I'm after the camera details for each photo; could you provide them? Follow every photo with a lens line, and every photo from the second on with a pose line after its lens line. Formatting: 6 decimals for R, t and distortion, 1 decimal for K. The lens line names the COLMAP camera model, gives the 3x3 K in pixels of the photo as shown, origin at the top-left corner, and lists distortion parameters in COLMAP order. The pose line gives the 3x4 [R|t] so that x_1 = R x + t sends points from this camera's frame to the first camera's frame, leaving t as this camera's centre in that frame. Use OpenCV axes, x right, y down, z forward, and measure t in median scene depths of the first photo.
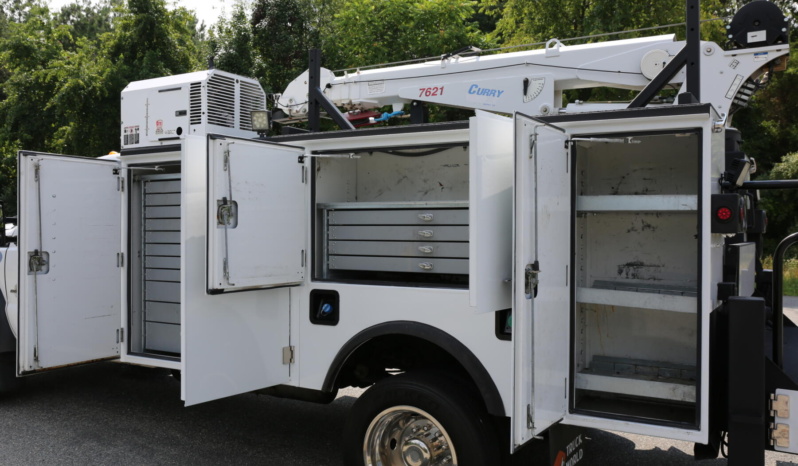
lens RADIAL K [[711.6, 0, 399.7], [0, 711.6, 231.1], [0, 0, 1]] dist [-0.033760, 0.050505]
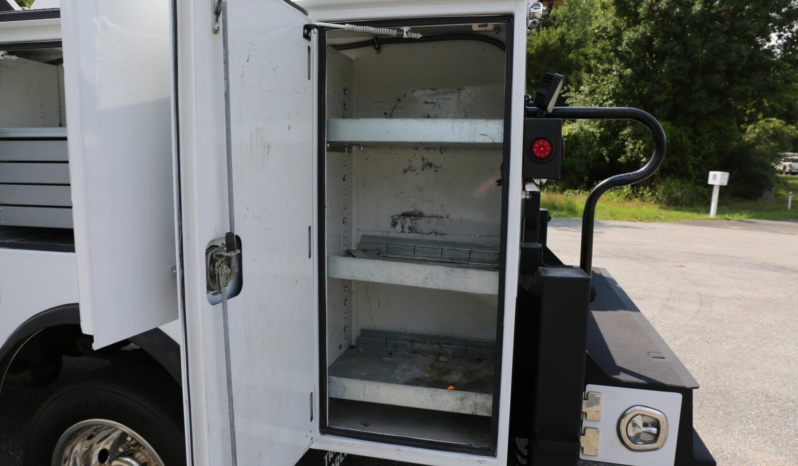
lens RADIAL K [[537.1, 0, 400.0], [0, 537.1, 229.4], [0, 0, 1]] dist [-0.090616, 0.061293]
pose [[0.957651, -0.027324, 0.286633, 0.133893], [-0.007825, 0.992650, 0.120768, -0.006401], [-0.287826, -0.117896, 0.950398, 0.396650]]
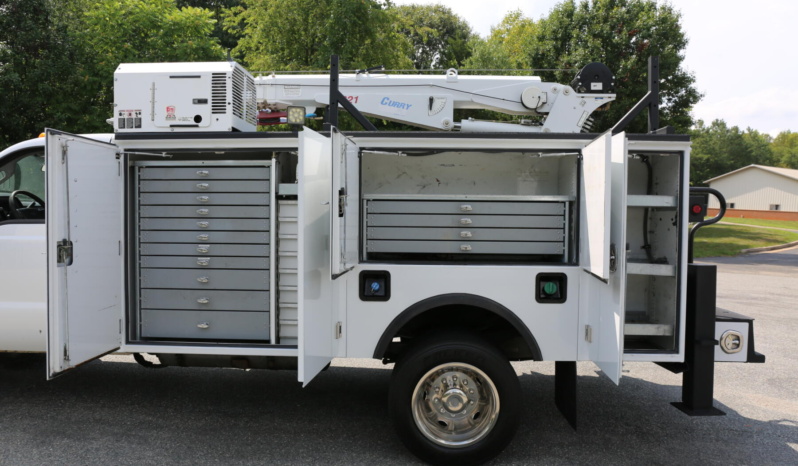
lens RADIAL K [[570.8, 0, 399.1], [0, 570.8, 230.2], [0, 0, 1]] dist [-0.069614, 0.042154]
pose [[0.886446, -0.008481, 0.462754, -0.465958], [-0.004428, 0.999631, 0.026803, -0.006163], [-0.462810, -0.025808, 0.886082, 0.164682]]
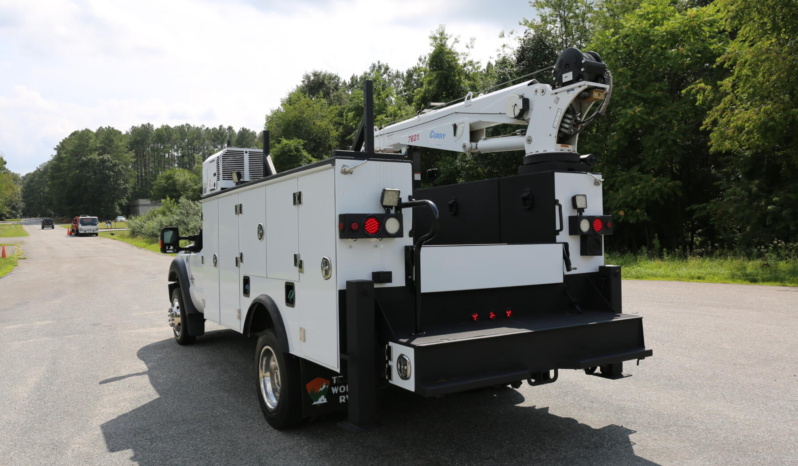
lens RADIAL K [[619.7, 0, 396.7], [0, 619.7, 232.4], [0, 0, 1]] dist [-0.062711, 0.044908]
pose [[0.873578, -0.029281, -0.485803, 0.874954], [0.024696, 0.999570, -0.015839, 0.010695], [0.486058, 0.001839, 0.873925, -0.109451]]
